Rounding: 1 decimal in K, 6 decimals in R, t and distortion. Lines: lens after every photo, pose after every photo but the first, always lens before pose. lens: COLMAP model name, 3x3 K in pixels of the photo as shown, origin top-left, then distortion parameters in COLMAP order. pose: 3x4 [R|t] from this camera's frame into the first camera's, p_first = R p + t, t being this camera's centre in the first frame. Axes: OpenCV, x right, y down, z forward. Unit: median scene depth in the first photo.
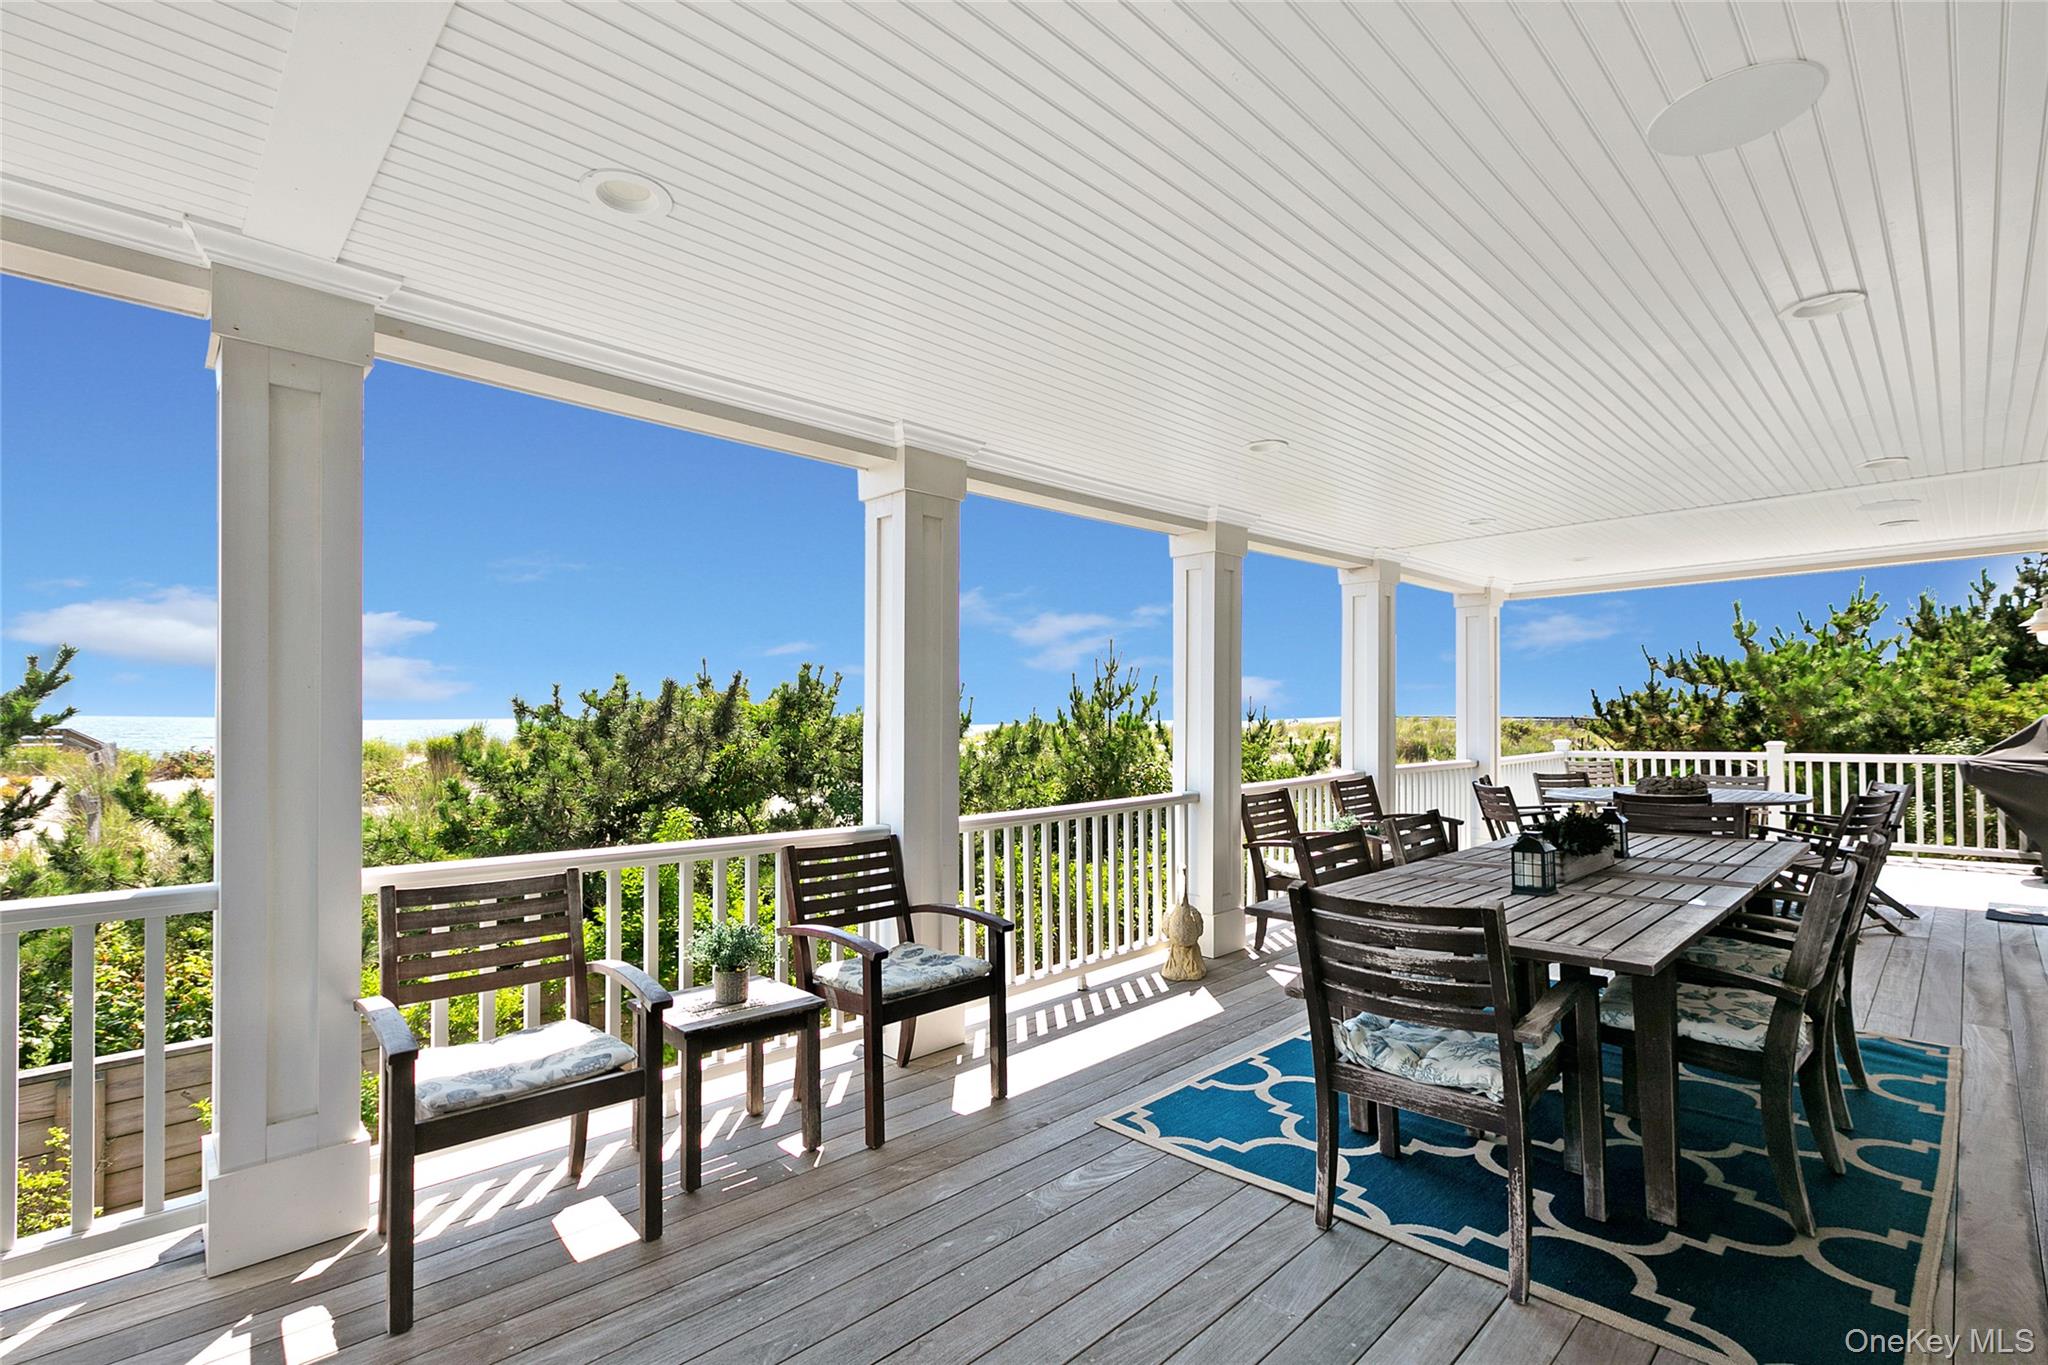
lens RADIAL K [[940.9, 0, 1039.2], [0, 940.9, 698.9], [0, 0, 1]] dist [0.004652, 0.001597]
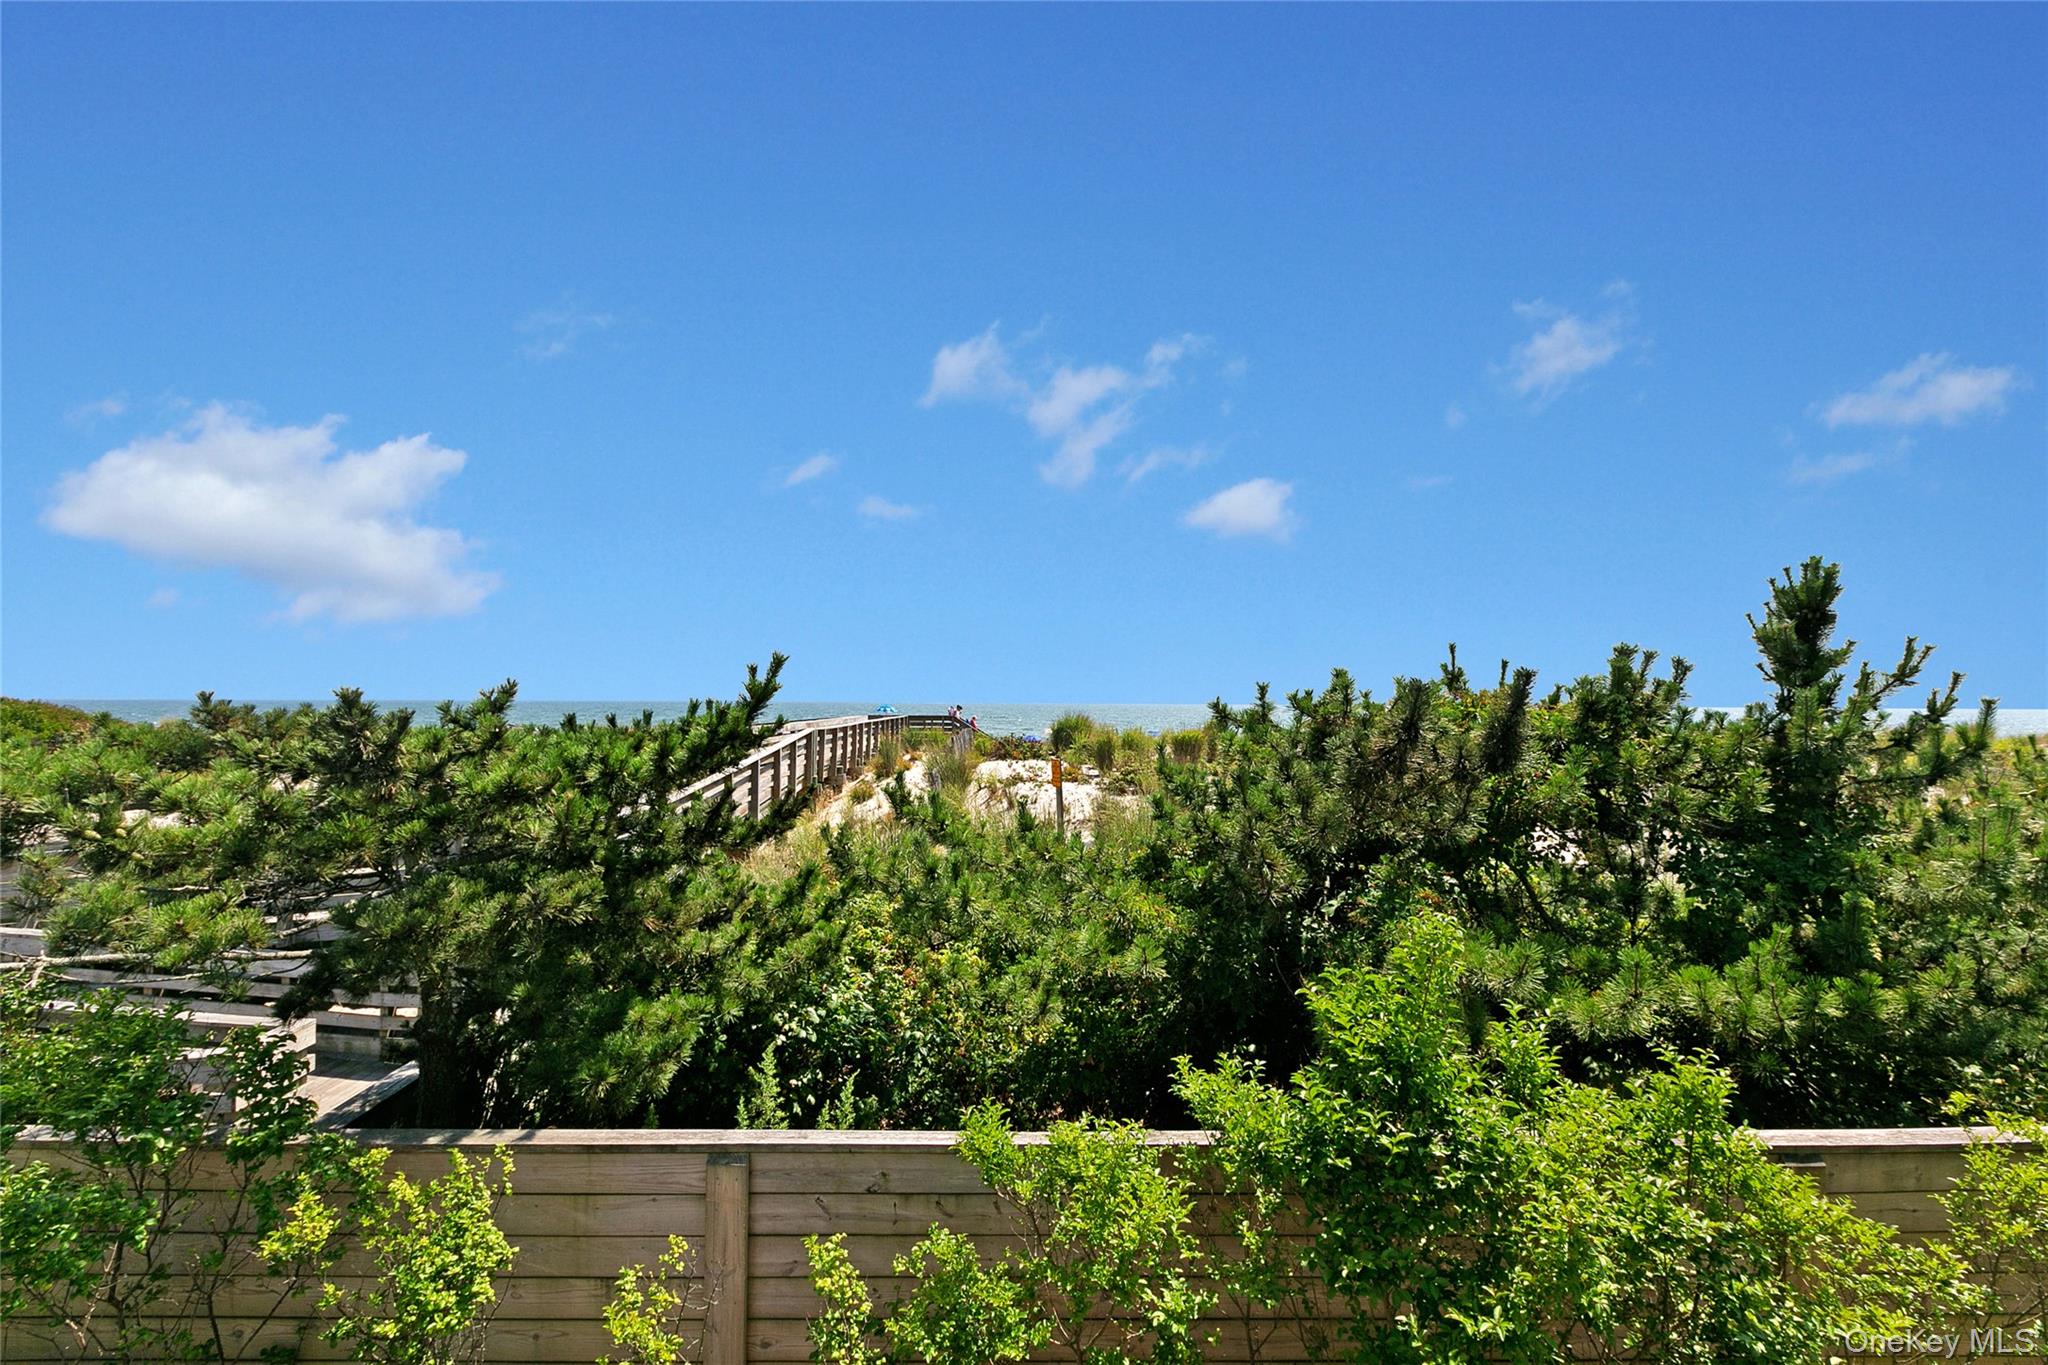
lens RADIAL K [[940.9, 0, 1032.6], [0, 940.9, 697.8], [0, 0, 1]] dist [0.004652, 0.001597]
pose [[0.734490, 0.007193, -0.678582, -0.143846], [-0.000132, 0.999945, 0.010458, -0.013320], [0.678620, -0.007592, 0.734451, 0.343434]]
